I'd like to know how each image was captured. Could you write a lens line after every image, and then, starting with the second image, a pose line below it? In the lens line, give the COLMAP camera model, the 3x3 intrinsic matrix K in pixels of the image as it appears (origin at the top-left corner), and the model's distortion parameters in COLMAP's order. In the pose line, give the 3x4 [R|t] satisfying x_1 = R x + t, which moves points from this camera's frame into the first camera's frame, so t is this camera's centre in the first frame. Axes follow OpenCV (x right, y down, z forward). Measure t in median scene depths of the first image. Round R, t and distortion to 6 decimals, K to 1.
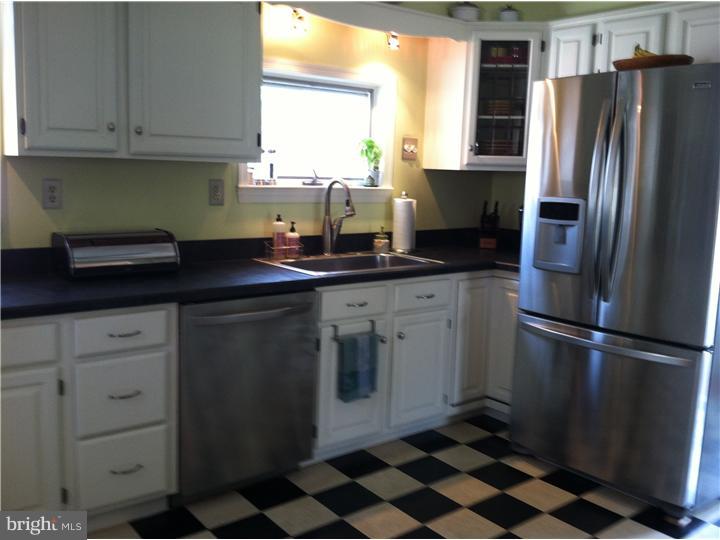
lens RADIAL K [[675.3, 0, 360.0], [0, 675.3, 270.0], [0, 0, 1]] dist [0.147164, -0.581562]
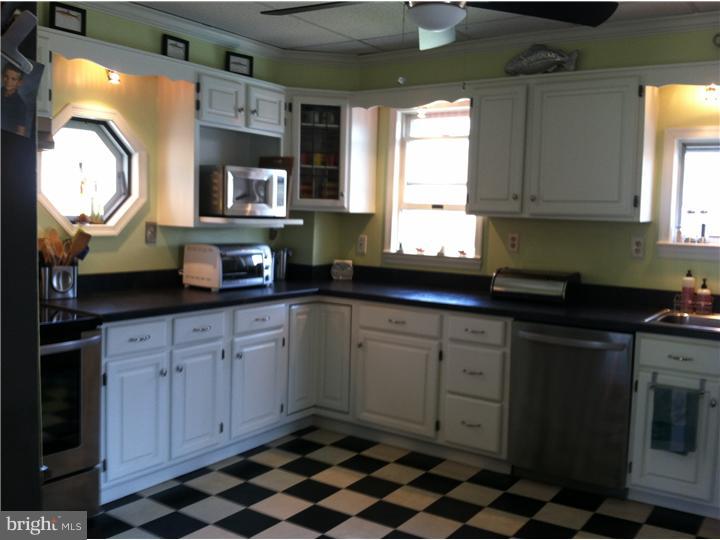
lens RADIAL K [[694.2, 0, 394.7], [0, 694.2, 268.0], [0, 0, 1]] dist [0.099515, -0.333326]
pose [[0.327544, 0.051269, -0.943444, 0.834756], [-0.164202, 0.986421, -0.003403, -0.007688], [0.930458, 0.156030, 0.331515, 0.237624]]
